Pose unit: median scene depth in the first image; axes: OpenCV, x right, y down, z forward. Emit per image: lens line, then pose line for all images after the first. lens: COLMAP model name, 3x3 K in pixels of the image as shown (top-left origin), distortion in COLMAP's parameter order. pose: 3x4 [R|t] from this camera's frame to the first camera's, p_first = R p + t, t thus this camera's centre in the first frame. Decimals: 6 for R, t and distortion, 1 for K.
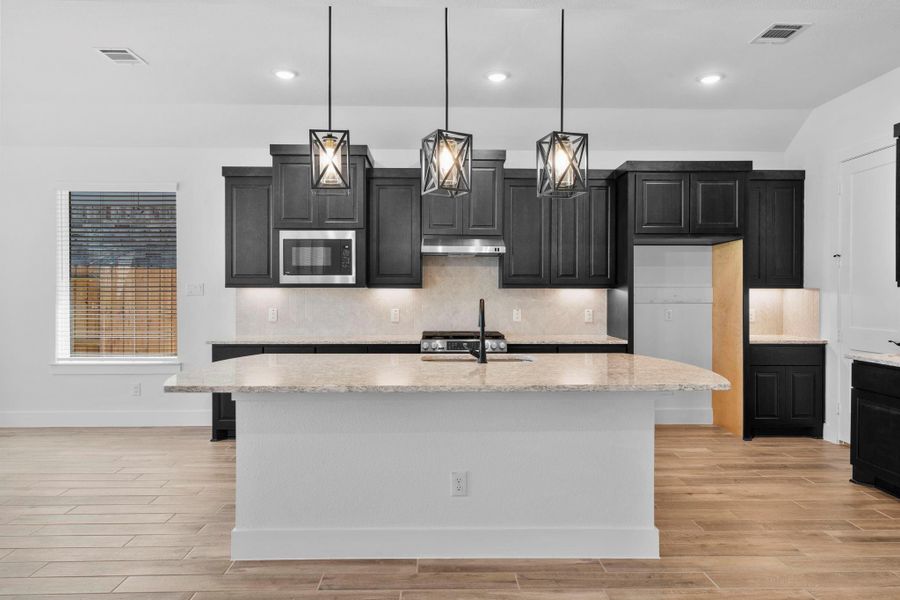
lens RADIAL K [[569.5, 0, 450.0], [0, 569.5, 300.0], [0, 0, 1]] dist [0.004508, 0.002464]
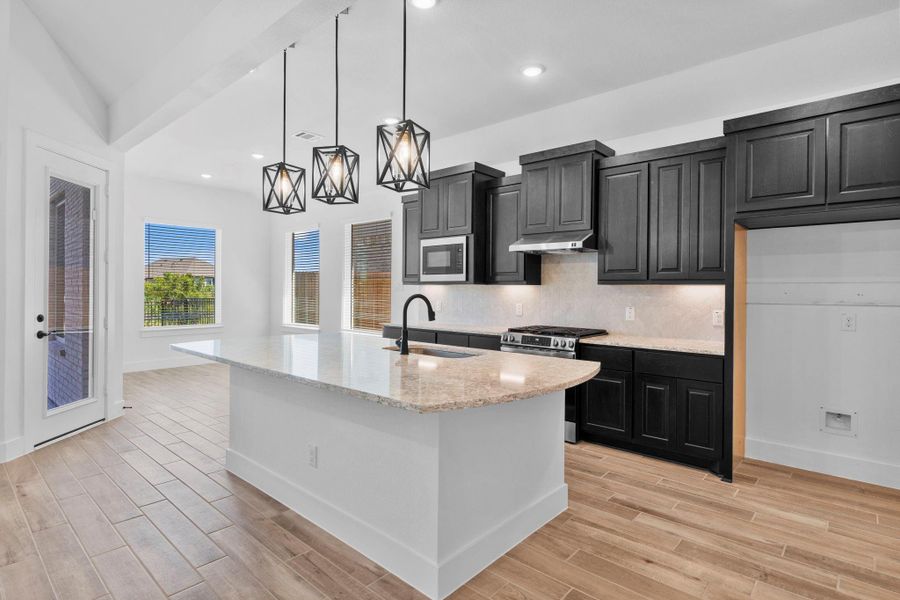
lens RADIAL K [[463.1, 0, 450.8], [0, 463.1, 292.9], [0, 0, 1]] dist [0.000326, 0.000323]
pose [[0.731592, 0.008824, -0.681686, 0.463693], [-0.014326, 0.999894, -0.002431, -0.001478], [0.681592, 0.011544, 0.731641, 0.279916]]
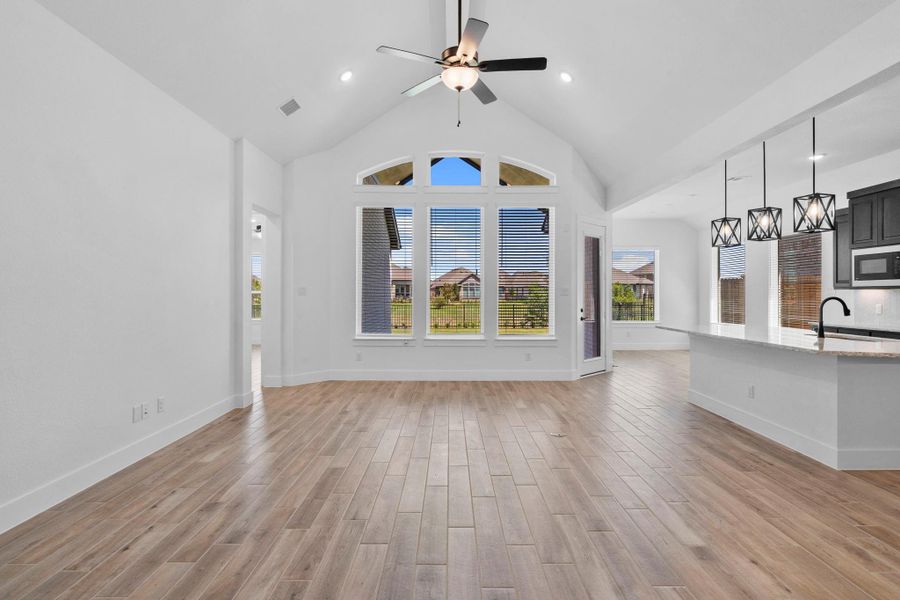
lens RADIAL K [[449.8, 0, 448.7], [0, 449.8, 290.9], [0, 0, 1]] dist [0.000088, 0.000362]
pose [[-0.026166, -0.007791, -0.999627, 0.867733], [-0.010705, 0.999914, -0.007513, 0.001888], [0.999600, 0.010504, -0.026247, 0.004928]]
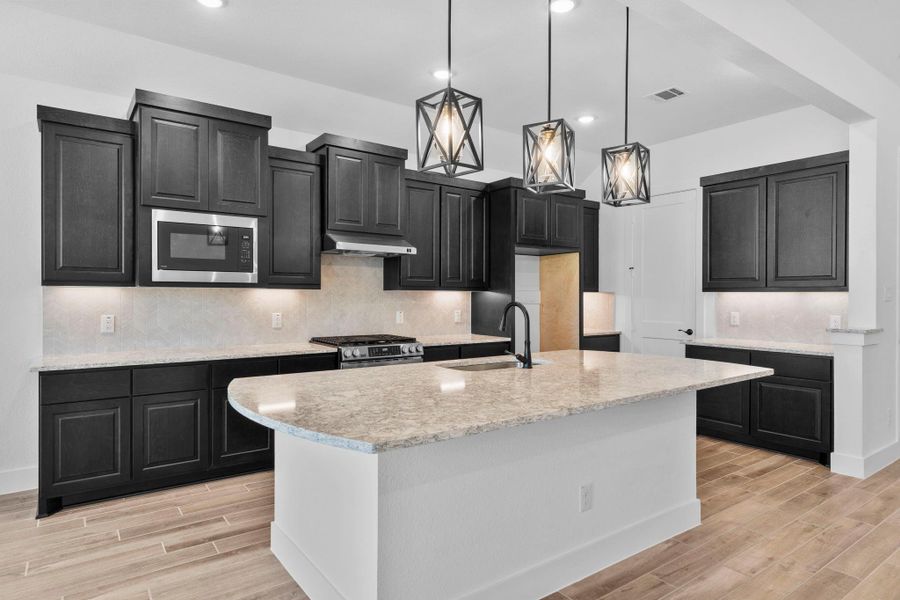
lens RADIAL K [[519.1, 0, 448.0], [0, 519.1, 298.2], [0, 0, 1]] dist [0.003665, 0.002039]
pose [[0.822460, -0.000292, 0.568823, -0.365160], [0.002527, 0.999992, -0.003140, -0.003809], [-0.568818, 0.004020, 0.822454, 0.230178]]
